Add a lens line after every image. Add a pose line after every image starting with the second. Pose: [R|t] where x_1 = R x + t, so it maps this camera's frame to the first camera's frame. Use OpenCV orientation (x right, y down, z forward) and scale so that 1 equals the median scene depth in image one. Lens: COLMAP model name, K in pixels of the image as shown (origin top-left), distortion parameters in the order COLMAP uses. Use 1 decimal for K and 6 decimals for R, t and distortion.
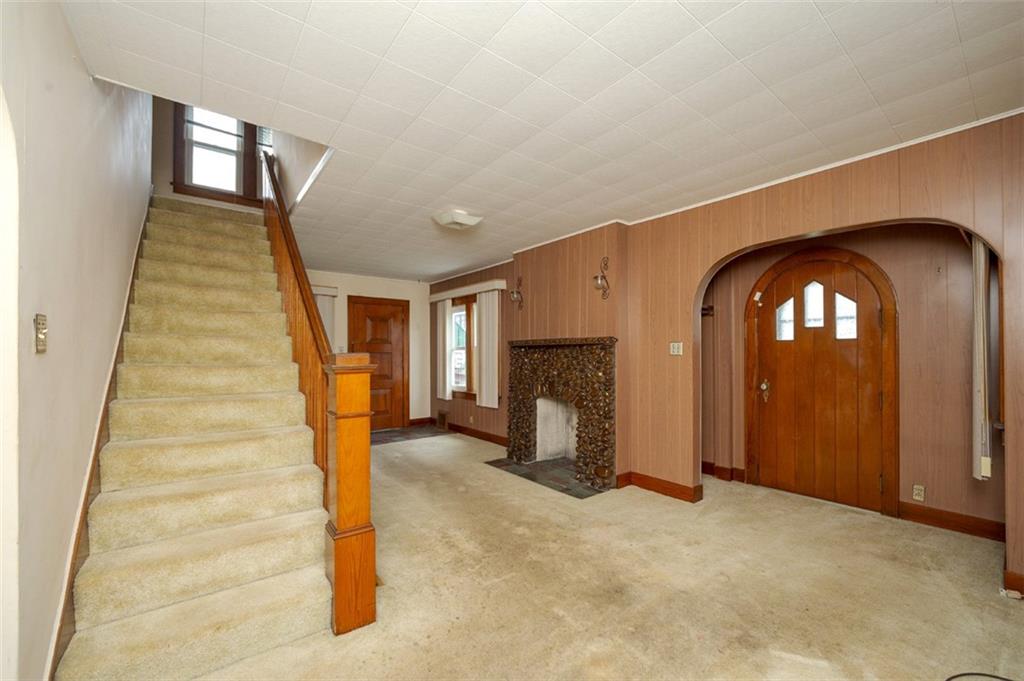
lens RADIAL K [[440.4, 0, 514.6], [0, 440.4, 352.2], [0, 0, 1]] dist [-0.025991, -0.000616]
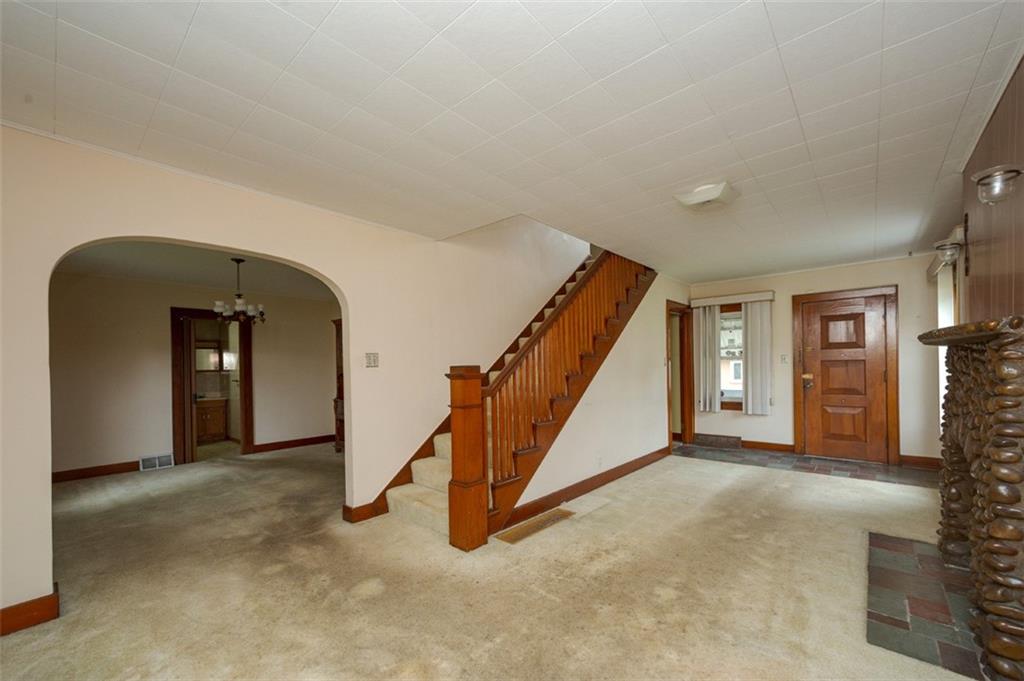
lens RADIAL K [[411.1, 0, 506.5], [0, 411.1, 370.7], [0, 0, 1]] dist [-0.003066, -0.000269]
pose [[0.142312, 0.007205, -0.989796, 0.519697], [0.016775, 0.999812, 0.009690, 0.003396], [0.989680, -0.017983, 0.142165, 0.473953]]
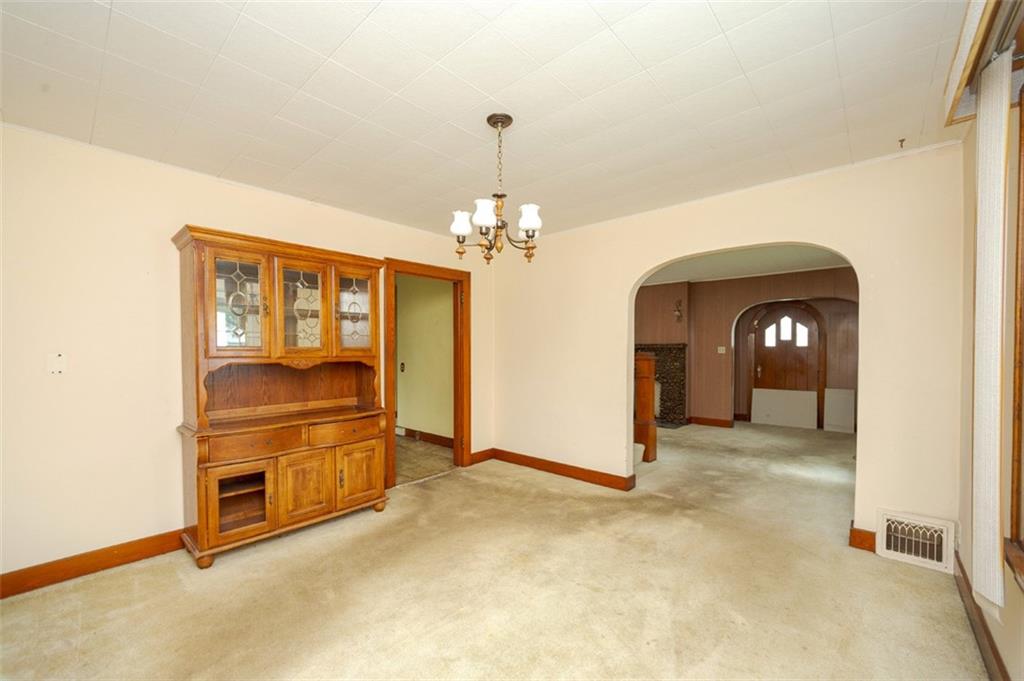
lens RADIAL K [[413.9, 0, 517.3], [0, 413.9, 359.3], [0, 0, 1]] dist [-0.002245, -0.000191]
pose [[0.987481, -0.000126, 0.157737, -0.782591], [-0.003545, 0.999729, 0.022990, -0.005420], [-0.157697, -0.023262, 0.987213, -0.642133]]
